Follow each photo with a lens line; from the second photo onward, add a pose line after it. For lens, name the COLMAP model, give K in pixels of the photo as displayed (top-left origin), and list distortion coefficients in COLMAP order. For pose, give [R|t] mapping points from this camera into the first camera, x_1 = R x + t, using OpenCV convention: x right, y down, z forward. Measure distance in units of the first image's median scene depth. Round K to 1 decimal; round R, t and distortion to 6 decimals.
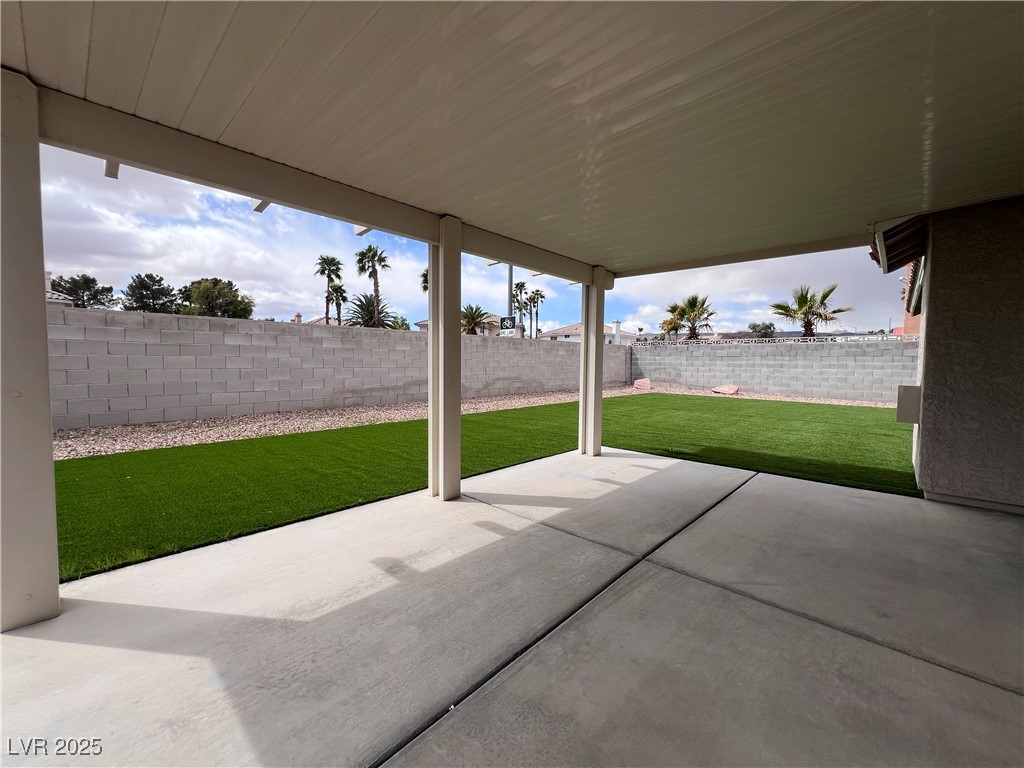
lens RADIAL K [[413.6, 0, 511.3], [0, 413.6, 382.5], [0, 0, 1]] dist [0.002894, -0.001823]
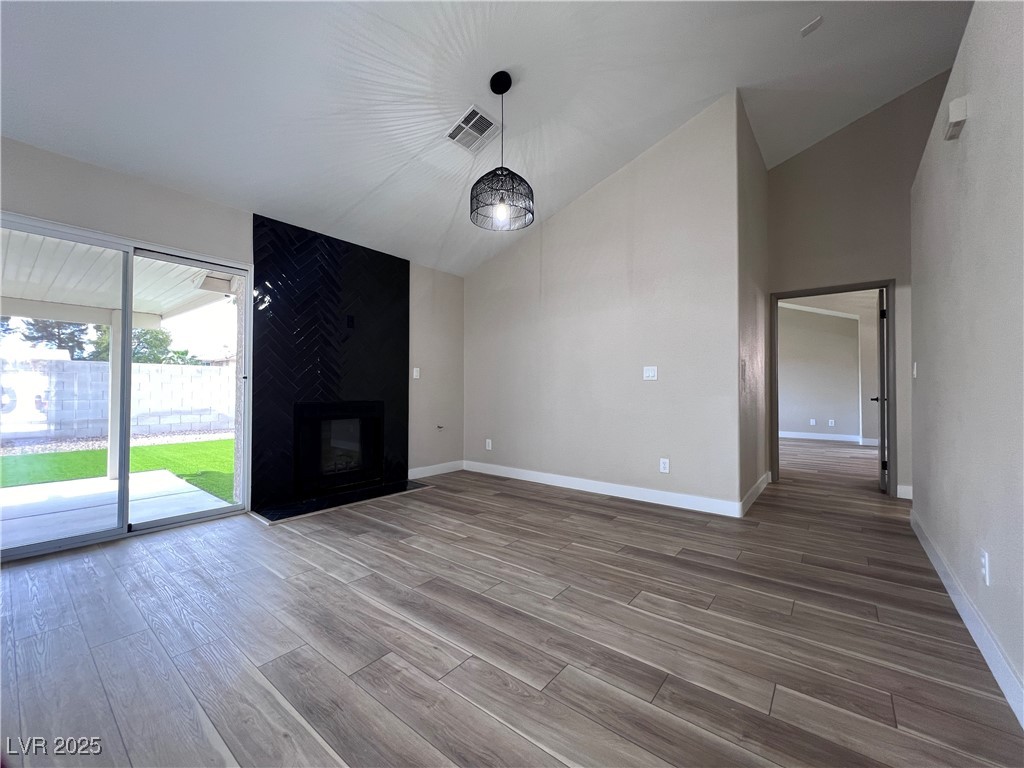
lens RADIAL K [[413.6, 0, 512.0], [0, 413.6, 382.2], [0, 0, 1]] dist [0.002894, -0.001823]
pose [[0.997047, -0.004653, 0.076656, 1.847321], [0.010177, 0.997365, -0.071830, 0.016778], [-0.076119, 0.072398, 0.994467, -0.303484]]
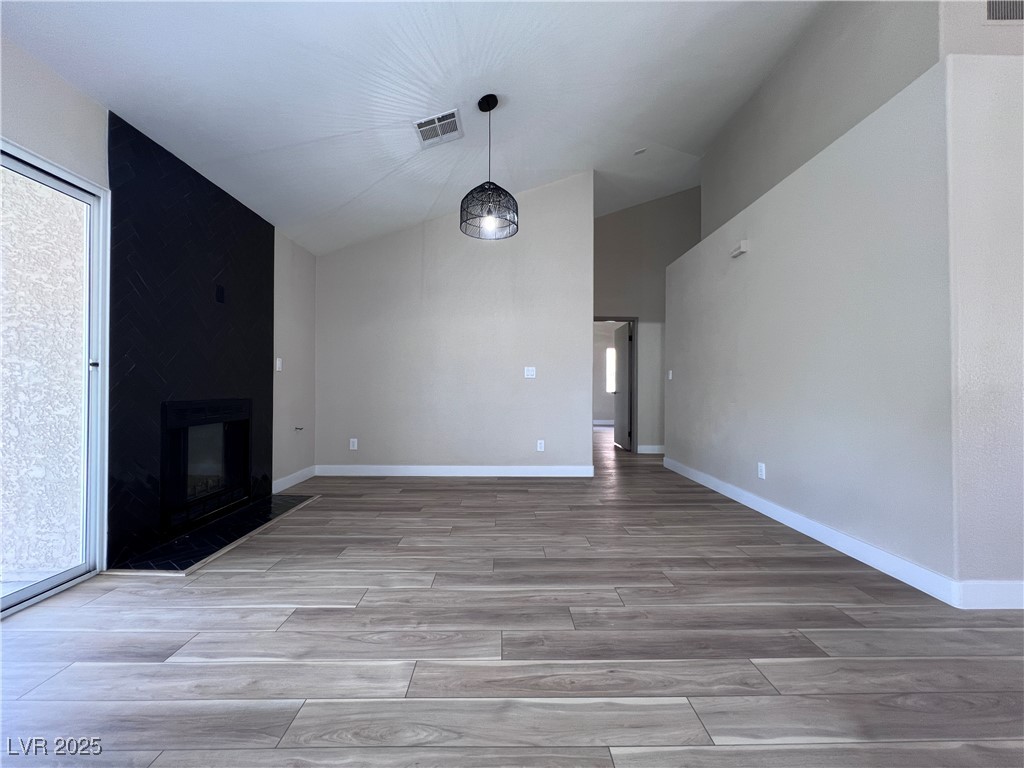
lens RADIAL K [[411.8, 0, 511.6], [0, 411.8, 383.3], [0, 0, 1]] dist [-0.000577, 0.000560]
pose [[0.718297, 0.001547, 0.695735, 1.201315], [0.037198, 0.998482, -0.040625, 0.003851], [-0.694742, 0.055061, 0.717149, -0.137528]]
